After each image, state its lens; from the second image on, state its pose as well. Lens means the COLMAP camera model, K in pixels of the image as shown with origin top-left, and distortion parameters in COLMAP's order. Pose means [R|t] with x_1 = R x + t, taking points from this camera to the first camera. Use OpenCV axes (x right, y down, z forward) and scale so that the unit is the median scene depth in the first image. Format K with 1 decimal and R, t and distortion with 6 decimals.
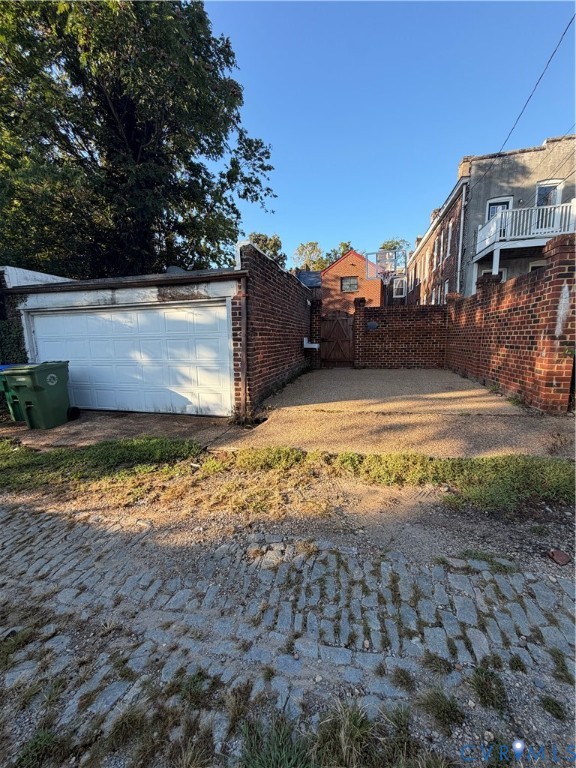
lens RADIAL K [[307.5, 0, 288.1], [0, 307.5, 384.5], [0, 0, 1]] dist [0.003627, -0.000033]
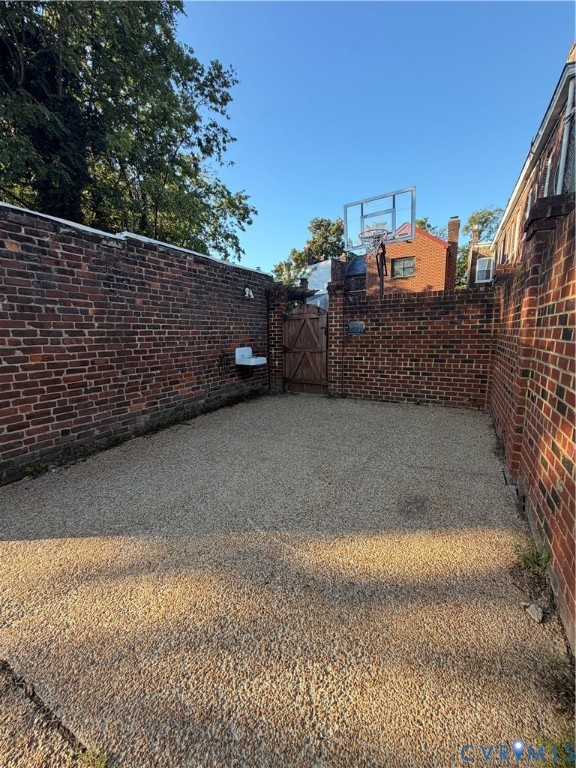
lens RADIAL K [[307.5, 0, 287.8], [0, 307.5, 384.2], [0, 0, 1]] dist [0.003627, -0.000033]
pose [[0.966493, 0.041428, -0.253329, 0.128822], [-0.035729, 0.998995, 0.027060, -0.040253], [0.254196, -0.017102, 0.967002, 0.165516]]
